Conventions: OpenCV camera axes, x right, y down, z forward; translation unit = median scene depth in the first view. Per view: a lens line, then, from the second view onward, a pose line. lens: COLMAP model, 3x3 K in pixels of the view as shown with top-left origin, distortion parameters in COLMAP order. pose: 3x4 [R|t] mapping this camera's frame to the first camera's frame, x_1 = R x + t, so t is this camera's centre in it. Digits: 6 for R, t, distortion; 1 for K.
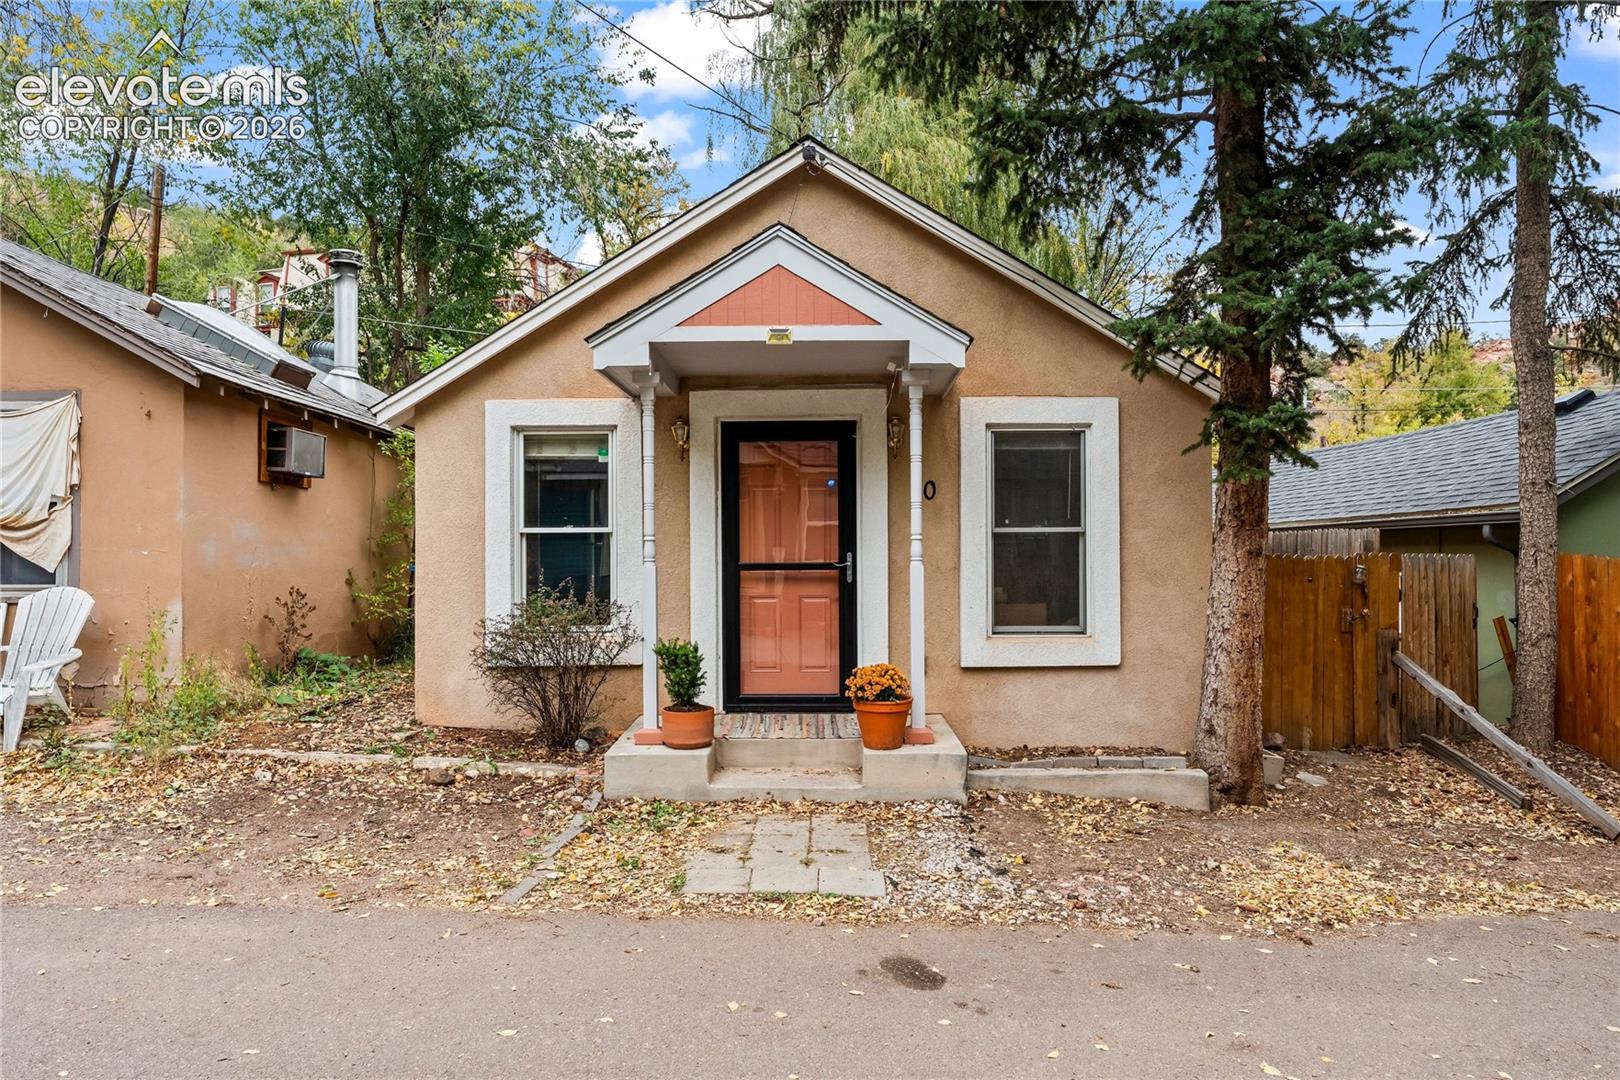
lens RADIAL K [[655.6, 0, 811.0], [0, 655.6, 536.8], [0, 0, 1]] dist [-0.000616, 0.000014]
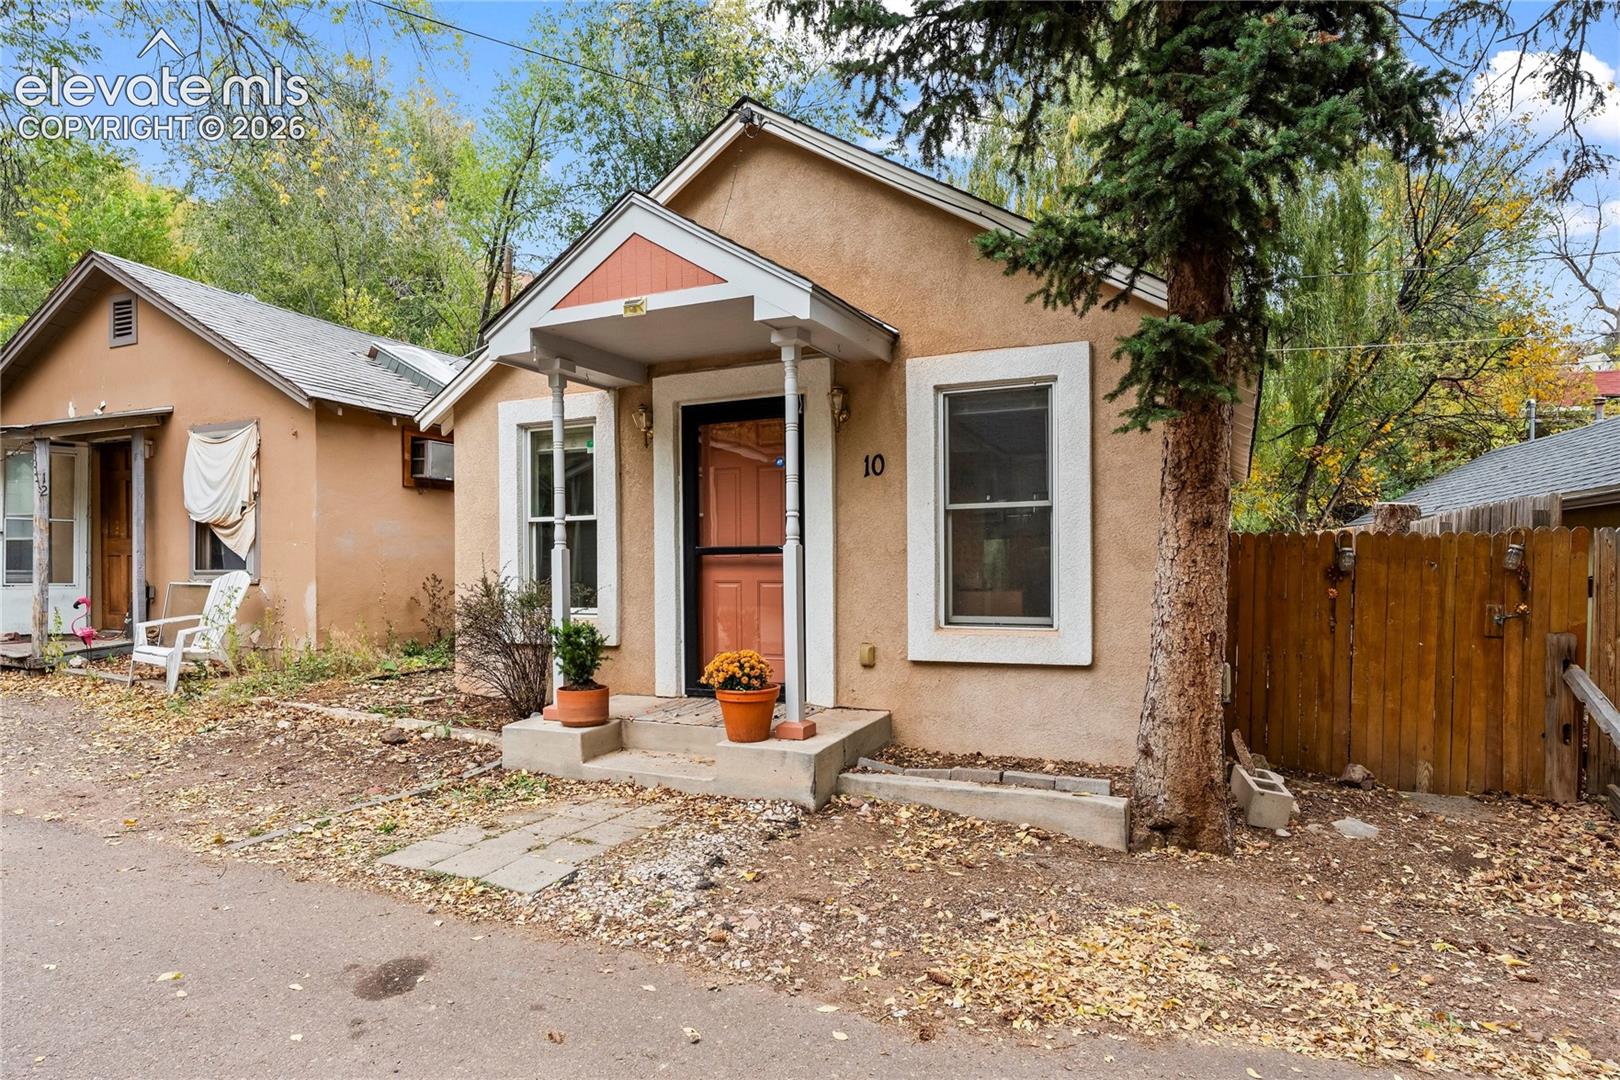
lens RADIAL K [[644.2, 0, 802.2], [0, 644.2, 544.3], [0, 0, 1]] dist [-0.000395, -0.000204]
pose [[0.958348, -0.009979, -0.285429, 0.388368], [0.015864, 0.999706, 0.018312, 0.024434], [0.285162, -0.022077, 0.958225, 0.131311]]
